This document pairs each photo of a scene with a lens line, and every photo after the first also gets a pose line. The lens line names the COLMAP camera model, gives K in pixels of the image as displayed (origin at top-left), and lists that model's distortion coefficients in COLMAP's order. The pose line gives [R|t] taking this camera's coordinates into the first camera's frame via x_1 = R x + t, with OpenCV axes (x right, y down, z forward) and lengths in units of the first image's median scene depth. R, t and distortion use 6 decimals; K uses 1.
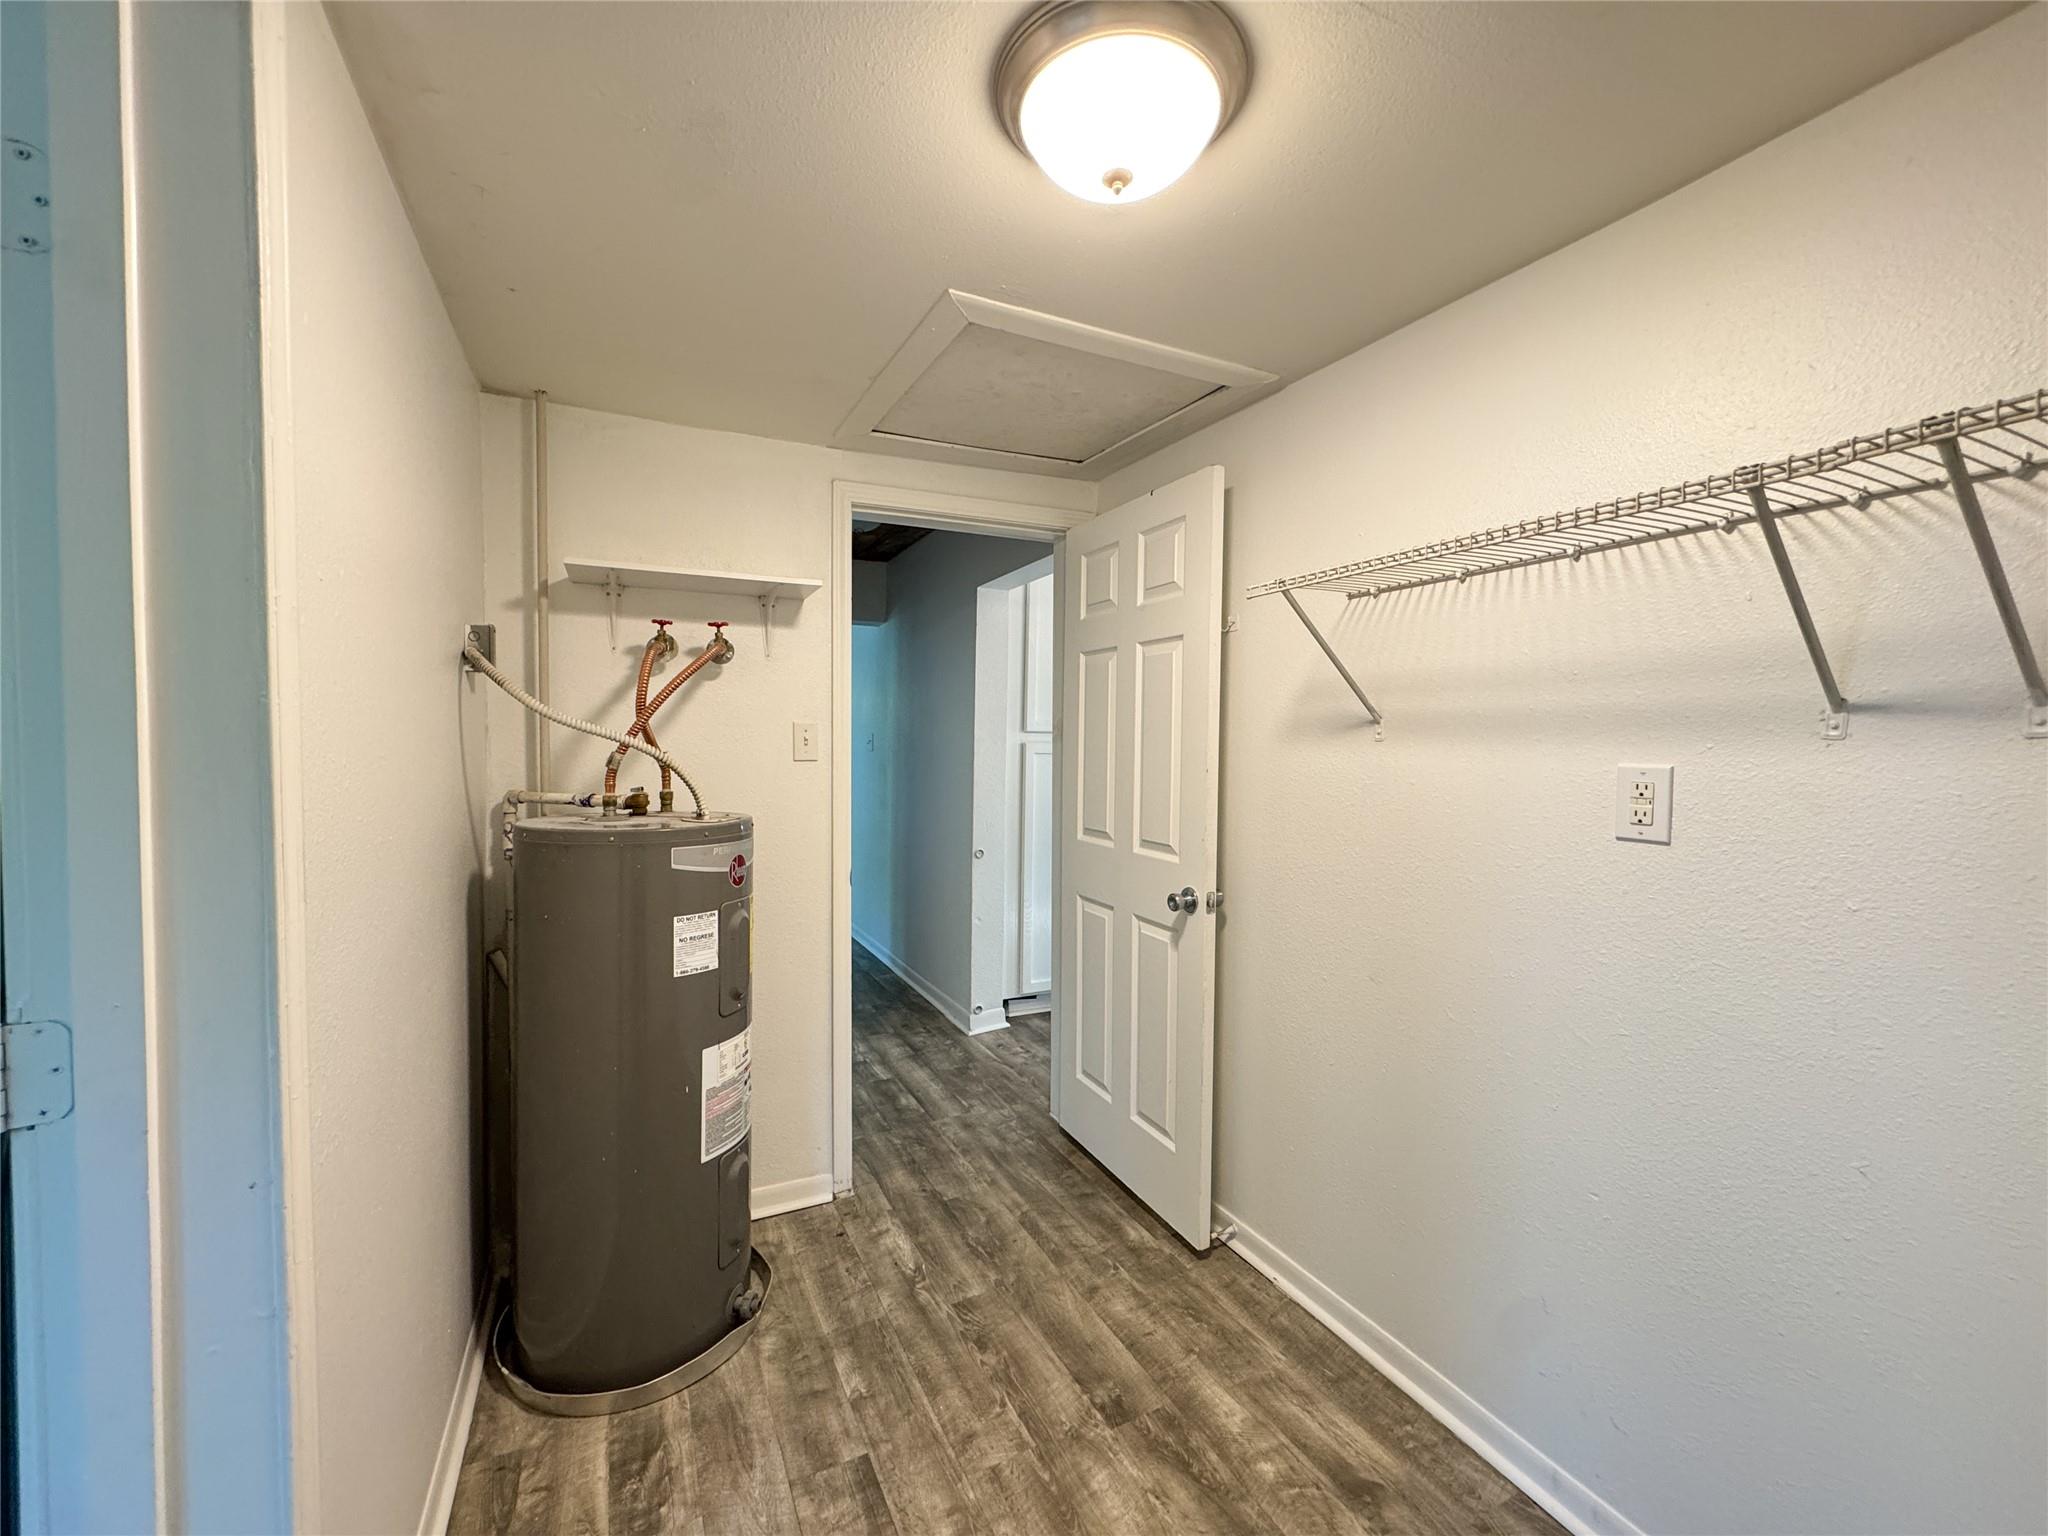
lens RADIAL K [[833.0, 0, 1023.8], [0, 833.0, 766.4], [0, 0, 1]] dist [0.001471, -0.000001]
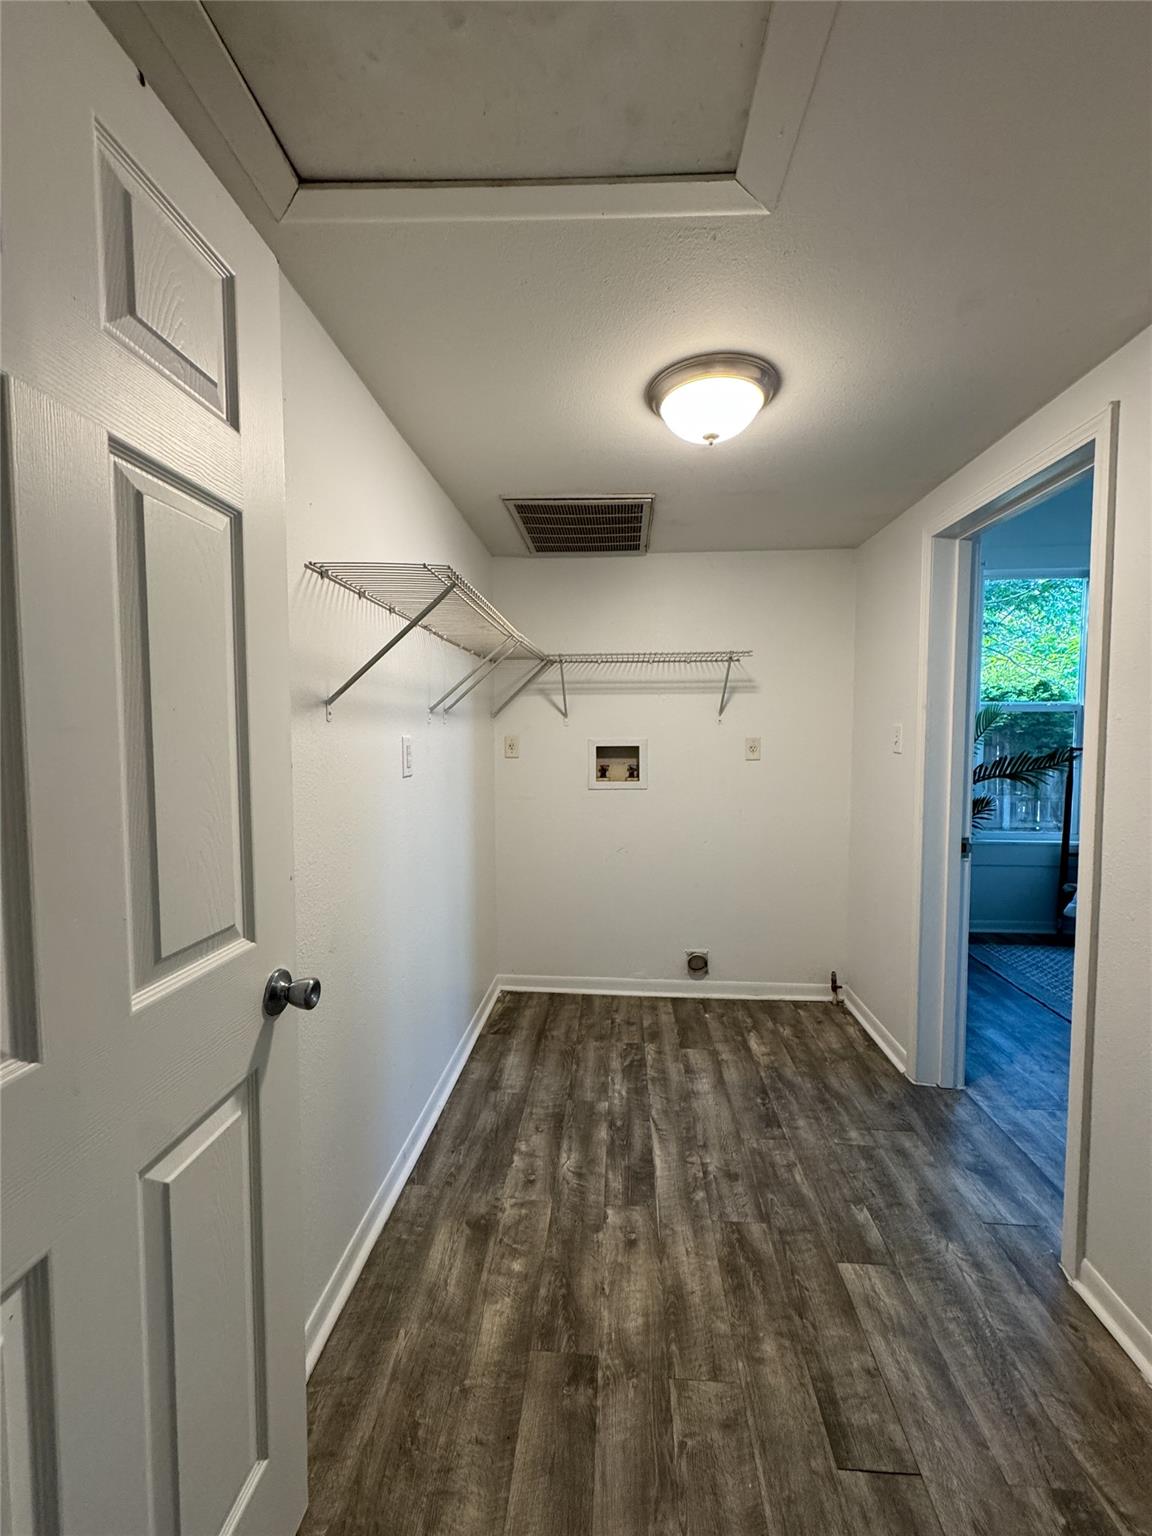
lens RADIAL K [[624.7, 0, 581.0], [0, 624.7, 767.9], [0, 0, 1]] dist [0.001471, -0.000001]
pose [[-0.864597, -0.034636, 0.501271, -0.256387], [0.008304, 0.996500, 0.083177, -0.035177], [-0.502398, 0.076077, -0.861283, 1.648385]]
